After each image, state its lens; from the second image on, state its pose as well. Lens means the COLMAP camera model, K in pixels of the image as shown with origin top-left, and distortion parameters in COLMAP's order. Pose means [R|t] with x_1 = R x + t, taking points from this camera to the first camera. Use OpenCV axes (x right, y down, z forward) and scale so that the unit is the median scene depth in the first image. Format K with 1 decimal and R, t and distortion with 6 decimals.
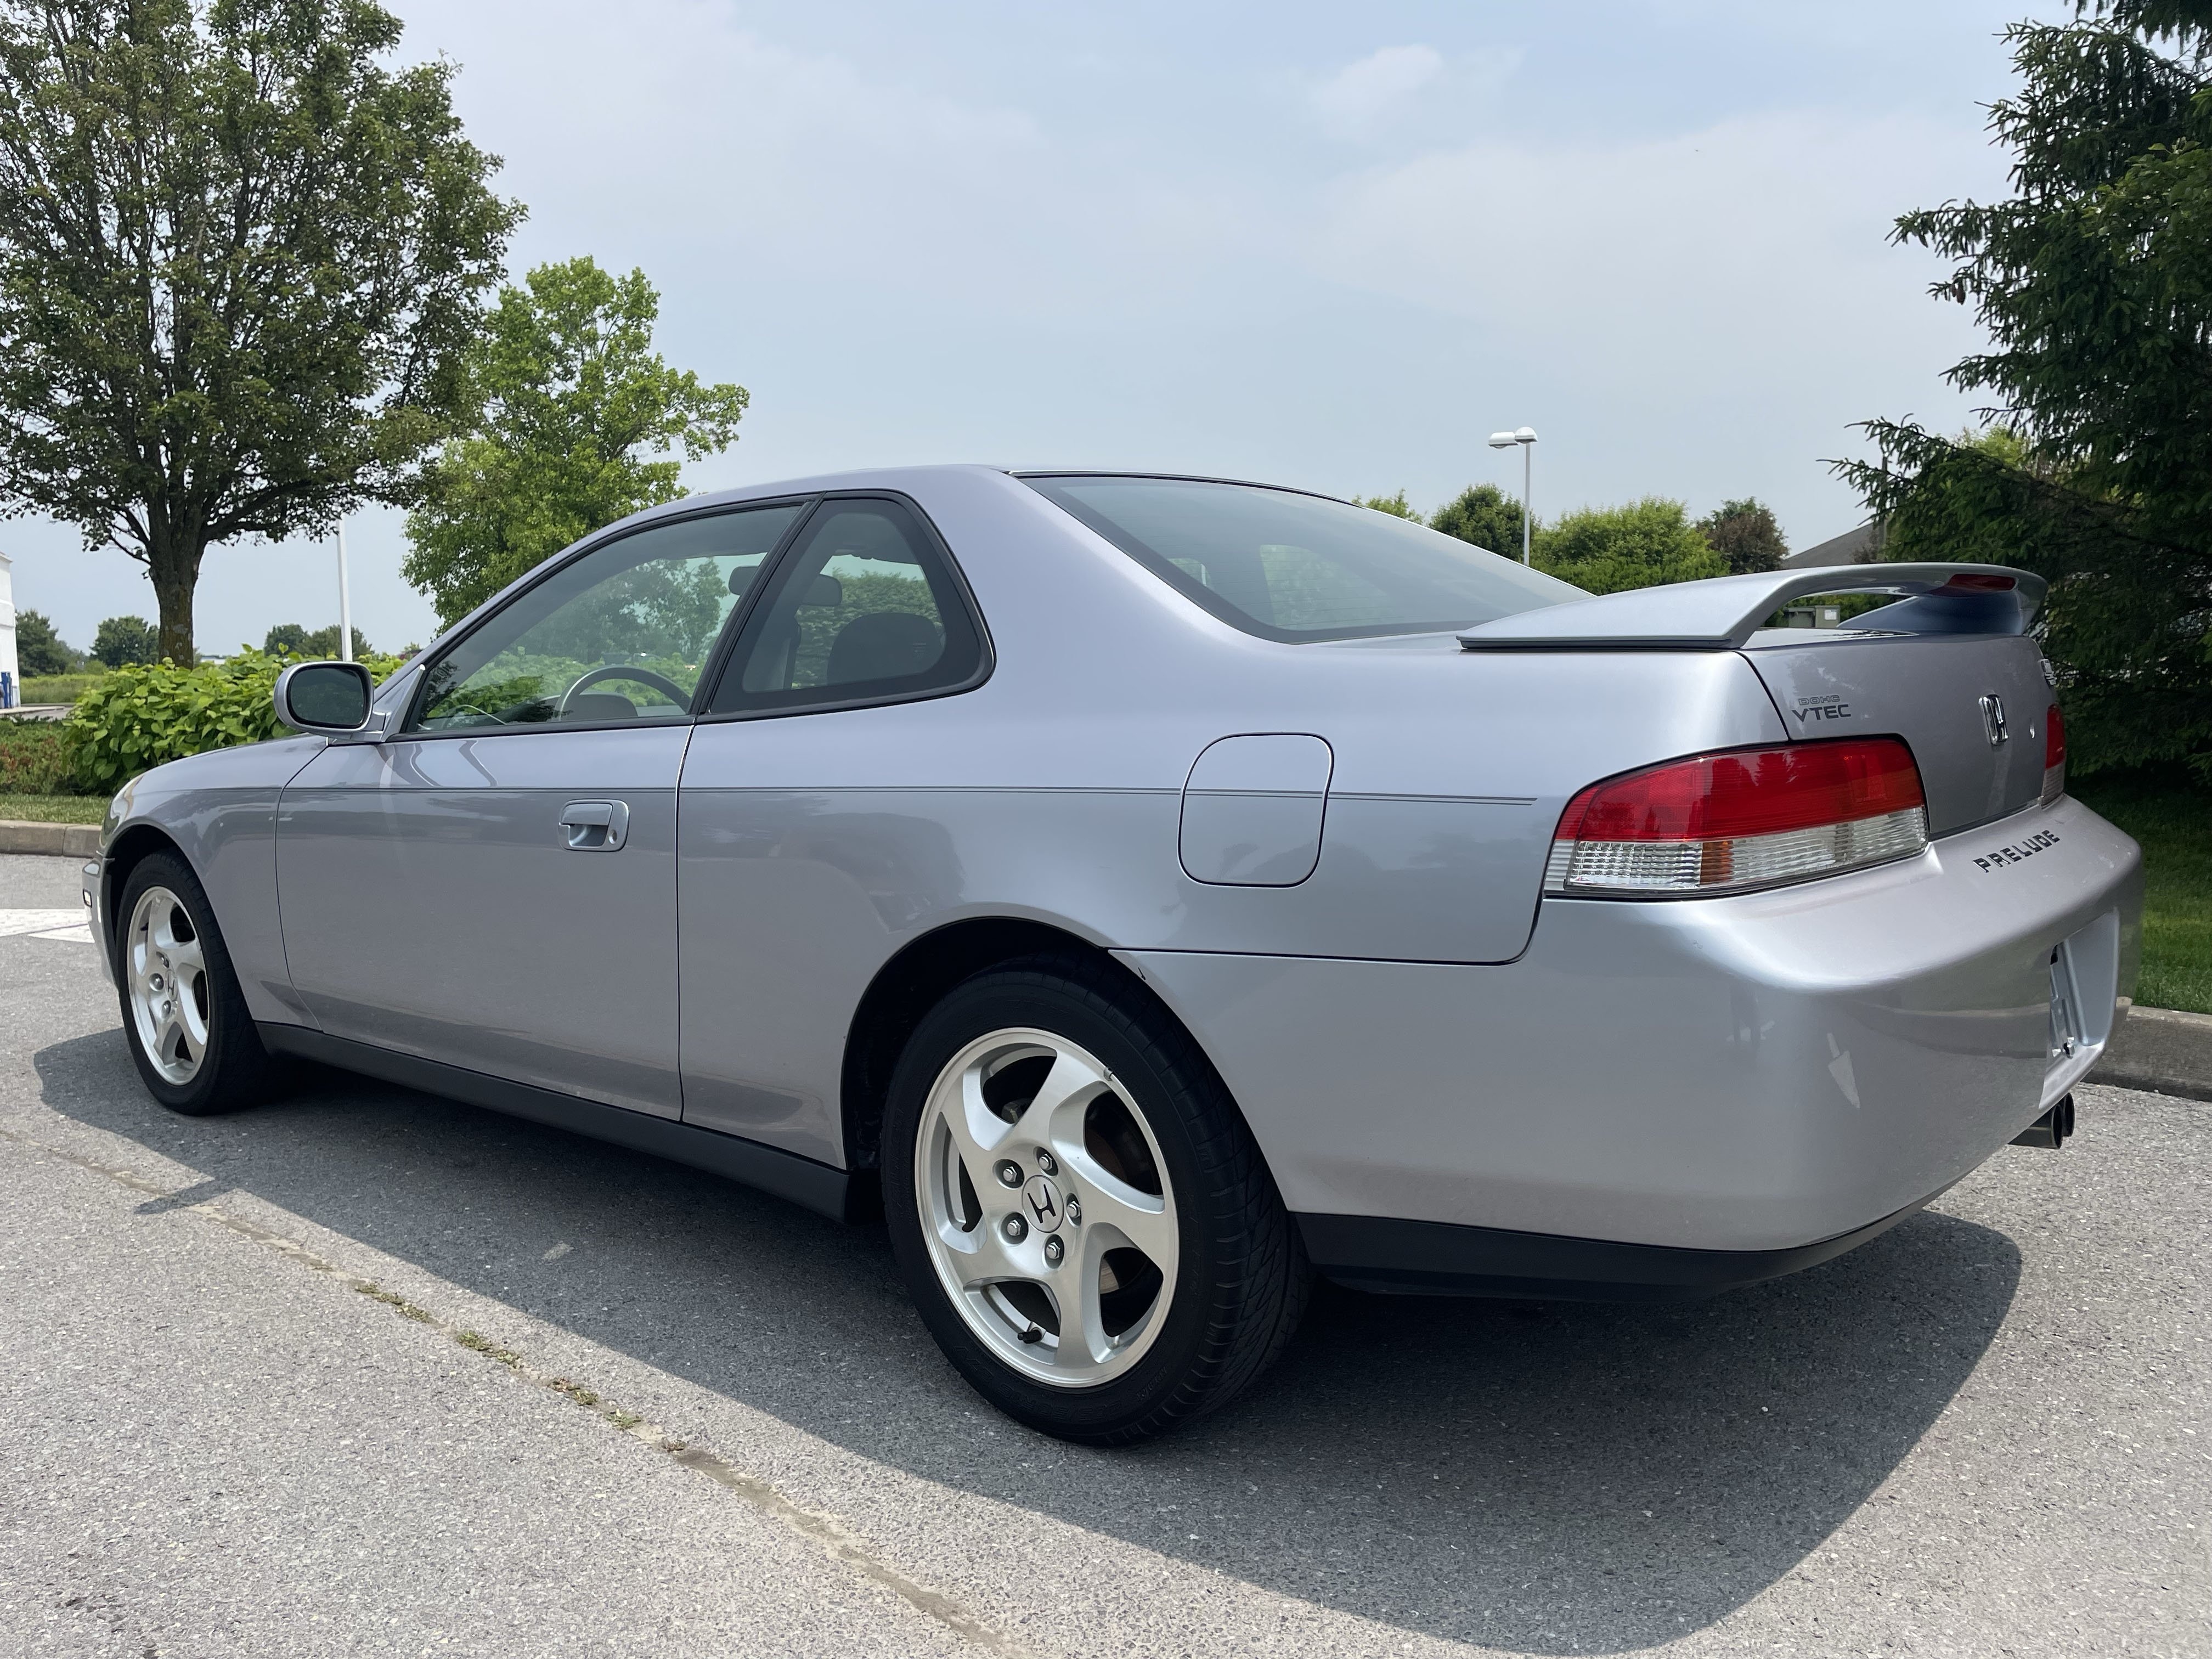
lens RADIAL K [[1674.4, 0, 1096.0], [0, 1674.4, 809.9], [0, 0, 1]] dist [0.097487, -0.133843]
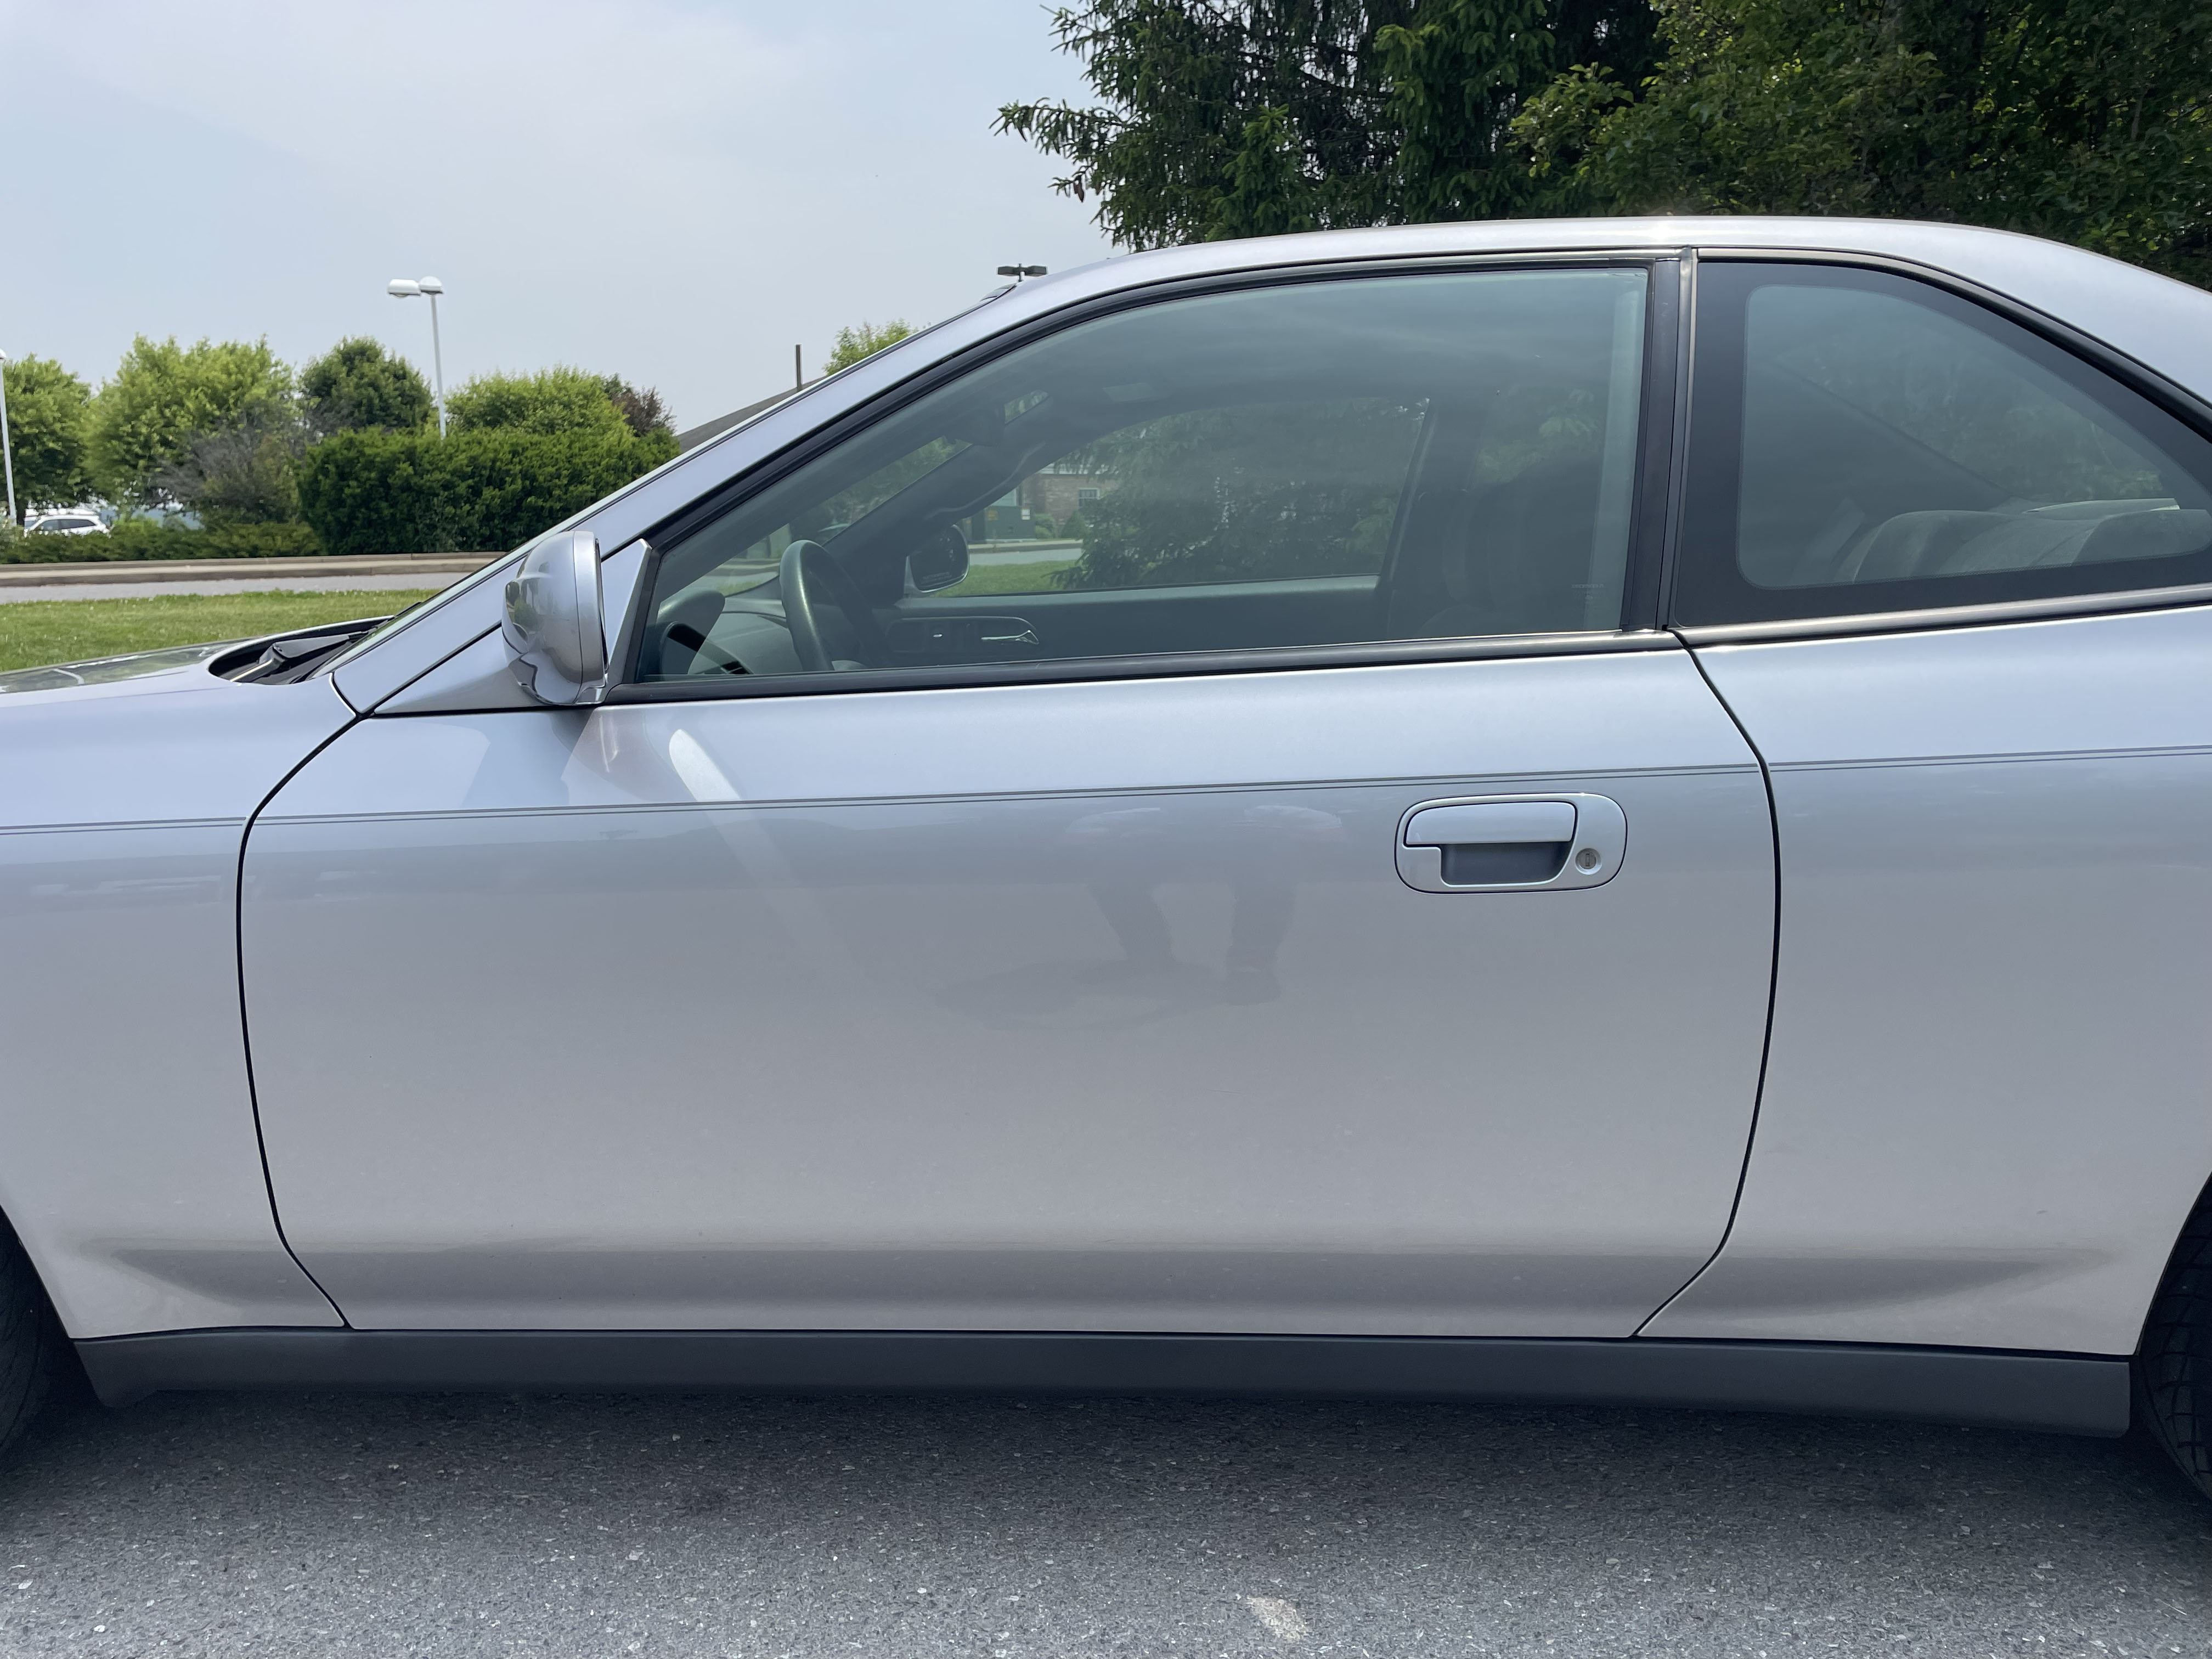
lens RADIAL K [[1674.4, 0, 1096.0], [0, 1674.4, 809.9], [0, 0, 1]] dist [0.097487, -0.133843]
pose [[0.790432, -0.091349, 0.605700, -0.140600], [0.047559, 0.994985, 0.087994, -0.010689], [-0.610701, -0.040747, 0.790813, 0.127560]]
